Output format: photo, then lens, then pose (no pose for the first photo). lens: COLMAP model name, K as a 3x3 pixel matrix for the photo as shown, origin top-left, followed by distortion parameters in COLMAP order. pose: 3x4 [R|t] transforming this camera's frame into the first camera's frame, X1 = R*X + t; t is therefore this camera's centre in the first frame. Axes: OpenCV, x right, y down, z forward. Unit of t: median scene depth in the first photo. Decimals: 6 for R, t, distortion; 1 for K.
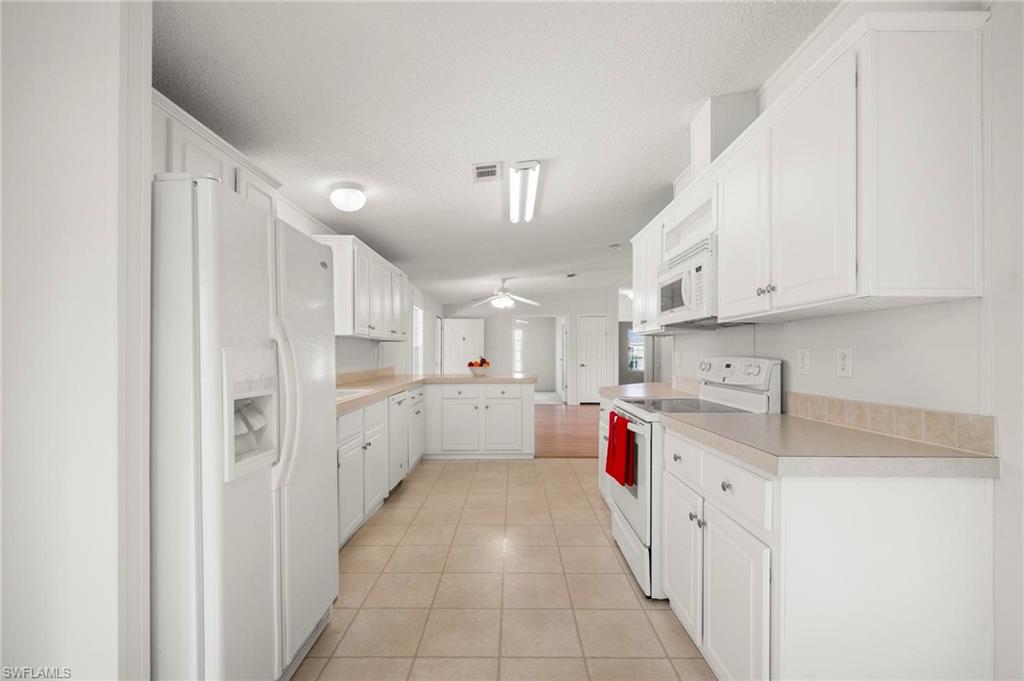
lens RADIAL K [[448.2, 0, 506.1], [0, 448.2, 352.8], [0, 0, 1]] dist [0.000247, -0.000076]
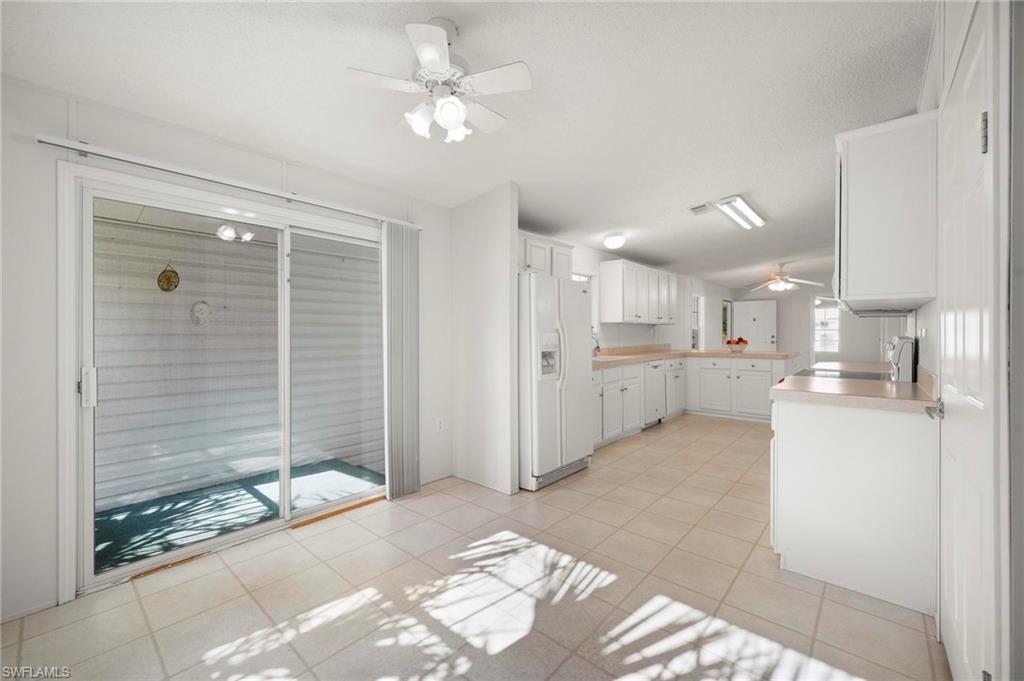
lens RADIAL K [[405.4, 0, 509.5], [0, 405.4, 337.3], [0, 0, 1]] dist [0.001207, 0.000059]
pose [[0.751731, 0.005462, -0.659447, 0.218068], [0.002838, 0.999930, 0.011518, -0.002483], [0.659464, -0.010530, 0.751663, -0.245499]]
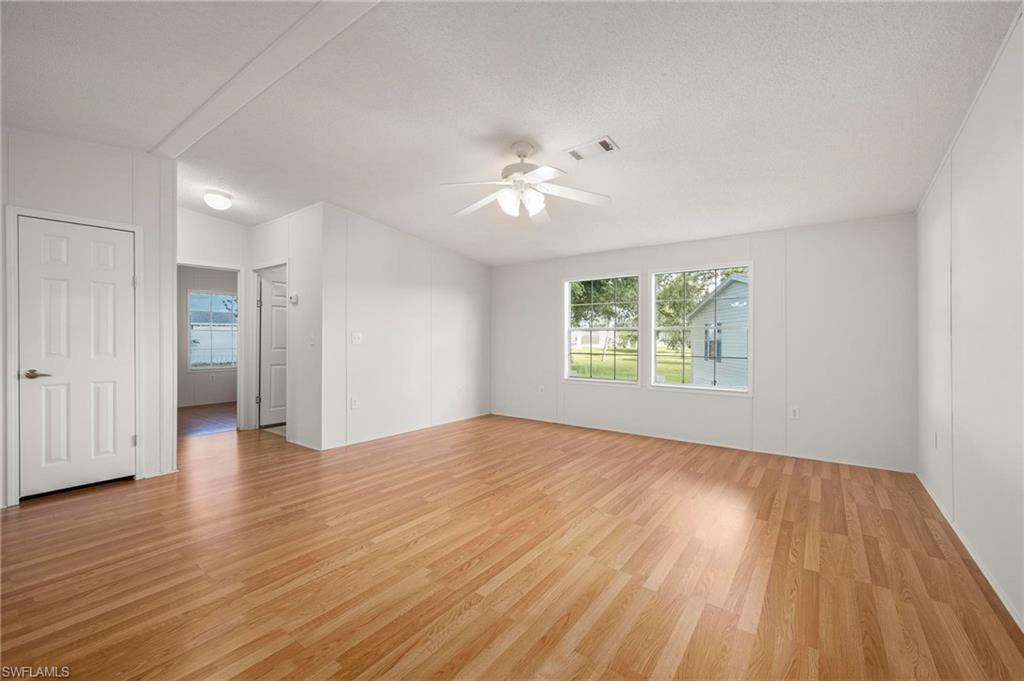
lens RADIAL K [[416.8, 0, 515.1], [0, 416.8, 334.5], [0, 0, 1]] dist [0.001498, 0.000021]
pose [[0.580681, 0.005414, 0.814113, 0.273505], [-0.005423, 0.999981, -0.002782, -0.002187], [-0.814113, -0.002799, 0.580700, 1.186002]]
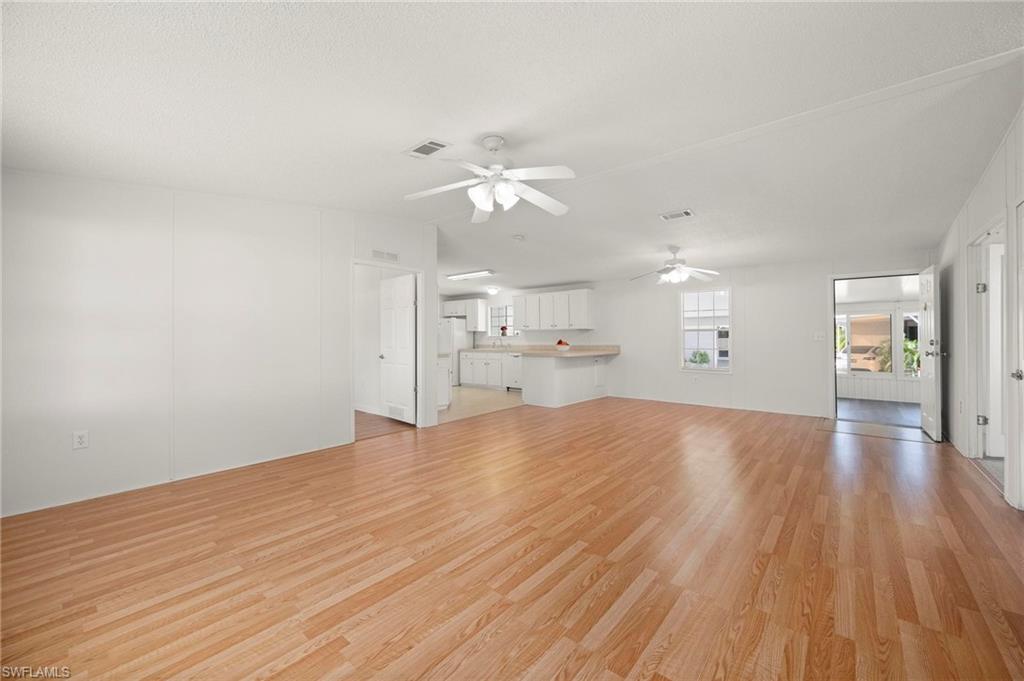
lens RADIAL K [[405.4, 0, 509.5], [0, 405.4, 337.3], [0, 0, 1]] dist [0.001207, 0.000059]
pose [[-0.639103, 0.007163, -0.769088, 1.246654], [0.008088, 0.999964, 0.002592, -0.001281], [0.769078, -0.004564, -0.639138, 1.947469]]
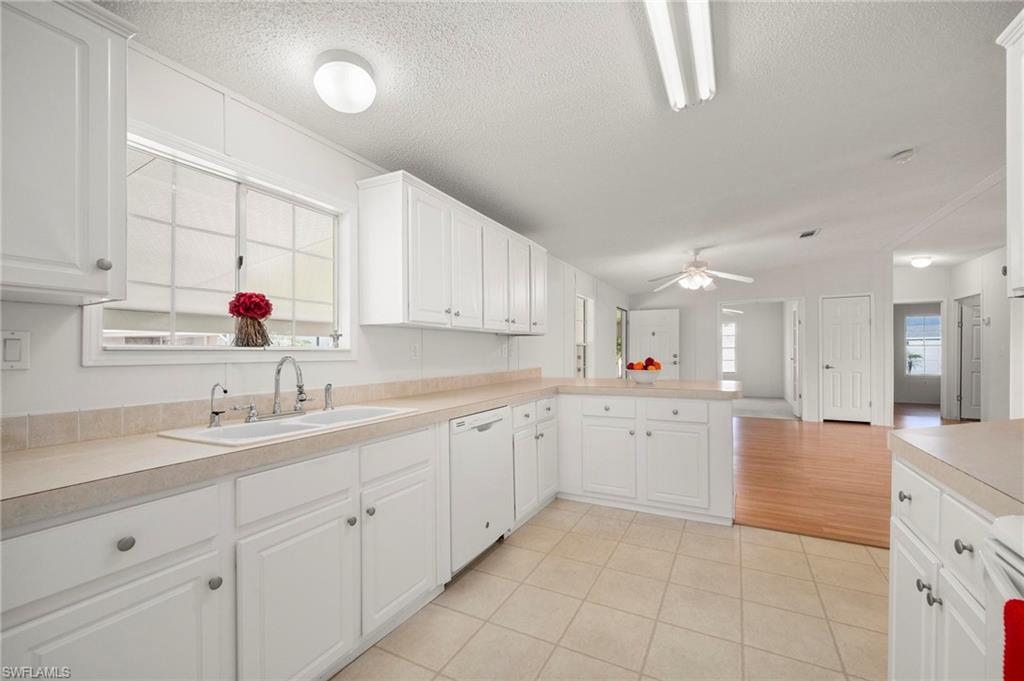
lens RADIAL K [[414.9, 0, 516.5], [0, 414.9, 354.2], [0, 0, 1]] dist [0.001663, 0.000077]
pose [[0.891451, -0.003060, -0.453107, 0.058111], [0.005830, 0.999972, 0.004716, 0.003294], [0.453080, -0.006846, 0.891444, 0.384806]]
